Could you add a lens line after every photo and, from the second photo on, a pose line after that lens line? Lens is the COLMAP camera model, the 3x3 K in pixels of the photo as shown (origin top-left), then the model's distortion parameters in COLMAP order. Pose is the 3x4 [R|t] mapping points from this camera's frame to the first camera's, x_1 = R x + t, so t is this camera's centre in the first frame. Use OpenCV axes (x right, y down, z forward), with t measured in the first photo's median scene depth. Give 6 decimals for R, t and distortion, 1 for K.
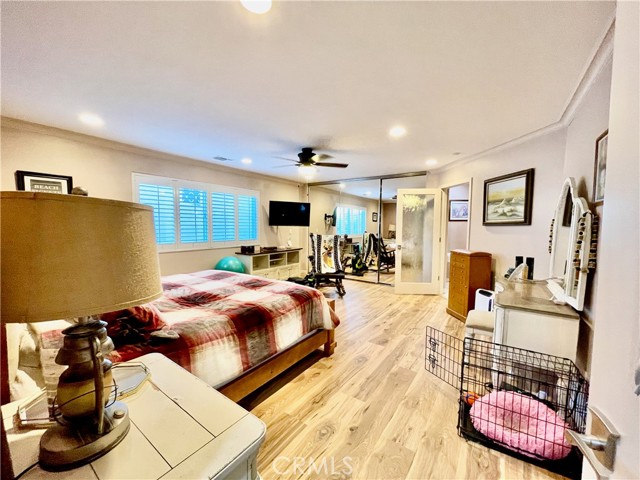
lens RADIAL K [[258.1, 0, 319.5], [0, 258.1, 242.3], [0, 0, 1]] dist [-0.002824, 0.000889]
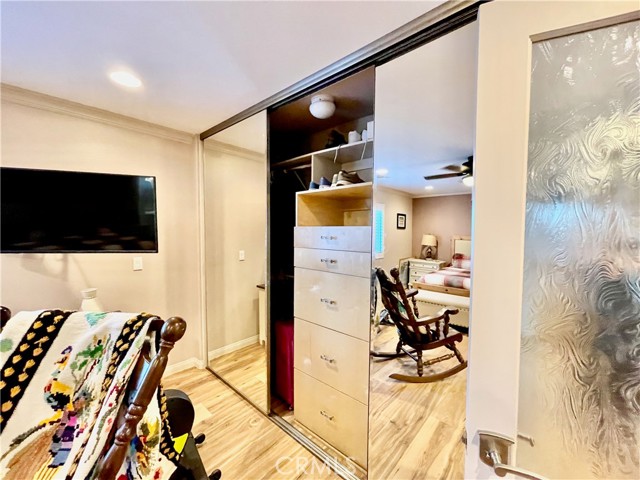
lens RADIAL K [[258.1, 0, 319.5], [0, 258.1, 242.3], [0, 0, 1]] dist [-0.002824, 0.000889]
pose [[0.992614, 0.008633, -0.121004, 0.196454], [-0.010337, 0.999856, -0.013459, -0.073730], [0.120870, 0.014610, 0.992561, 0.728789]]
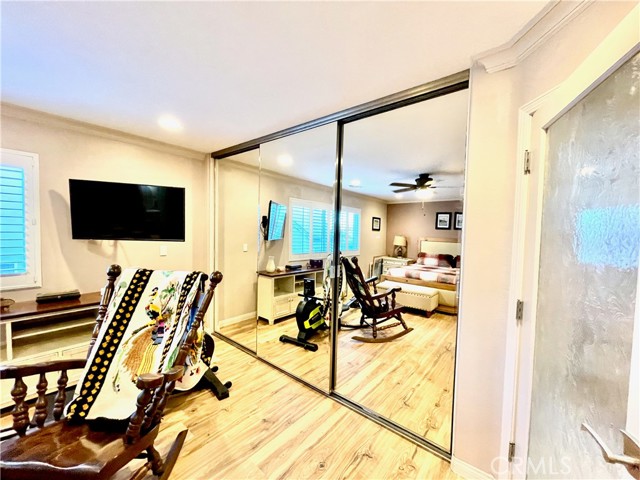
lens RADIAL K [[258.1, 0, 319.5], [0, 258.1, 242.3], [0, 0, 1]] dist [-0.002824, 0.000889]
pose [[0.996840, 0.024384, -0.075600, 0.227816], [-0.026093, 0.999424, -0.021710, -0.058176], [0.075027, 0.023614, 0.996902, 0.589515]]
